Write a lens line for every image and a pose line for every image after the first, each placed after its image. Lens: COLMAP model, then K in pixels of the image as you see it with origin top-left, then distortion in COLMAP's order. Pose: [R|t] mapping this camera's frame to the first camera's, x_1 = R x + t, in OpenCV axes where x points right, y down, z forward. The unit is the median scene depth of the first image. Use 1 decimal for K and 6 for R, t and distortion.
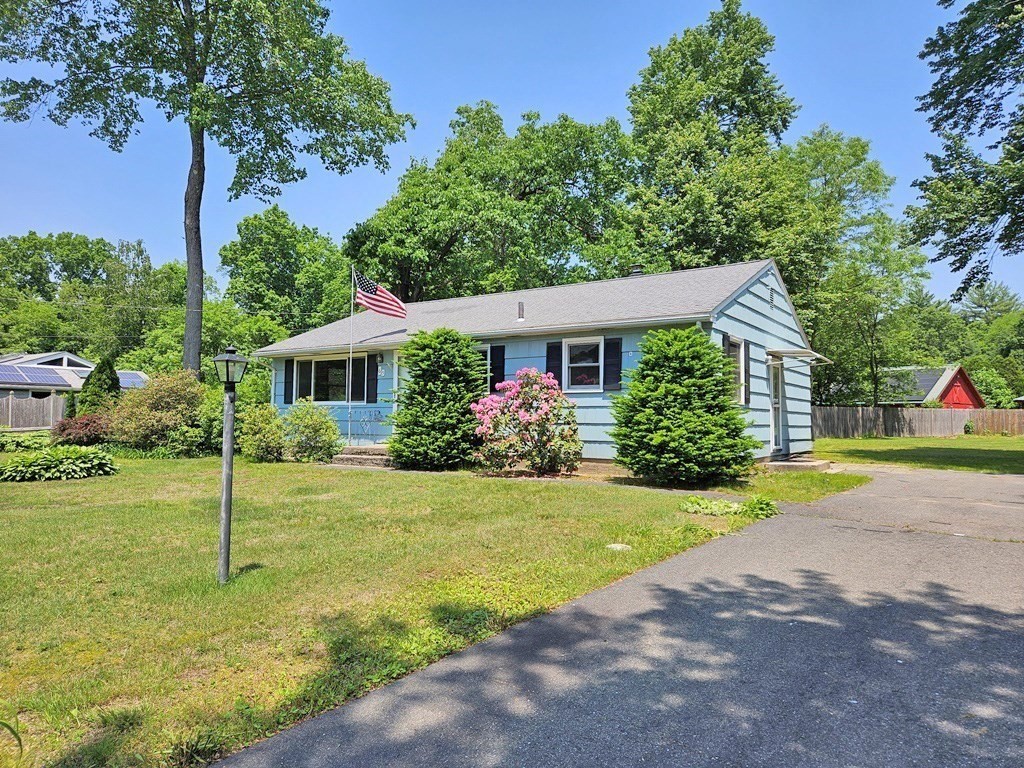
lens RADIAL K [[704.6, 0, 504.8], [0, 704.6, 374.8], [0, 0, 1]] dist [0.046148, -0.003993]
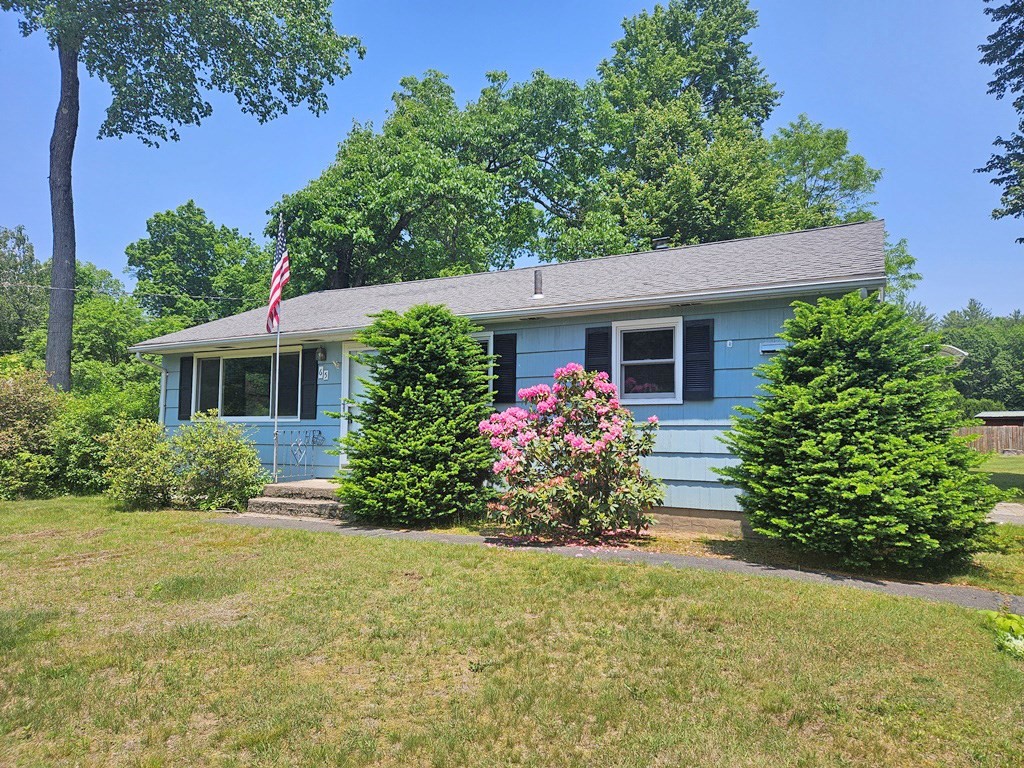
lens RADIAL K [[704.6, 0, 495.7], [0, 704.6, 389.3], [0, 0, 1]] dist [0.046148, -0.003993]
pose [[0.995982, 0.005887, 0.089358, -0.048722], [-0.005919, 0.999982, 0.000097, 0.007135], [-0.089356, -0.000625, 0.996000, 0.212723]]
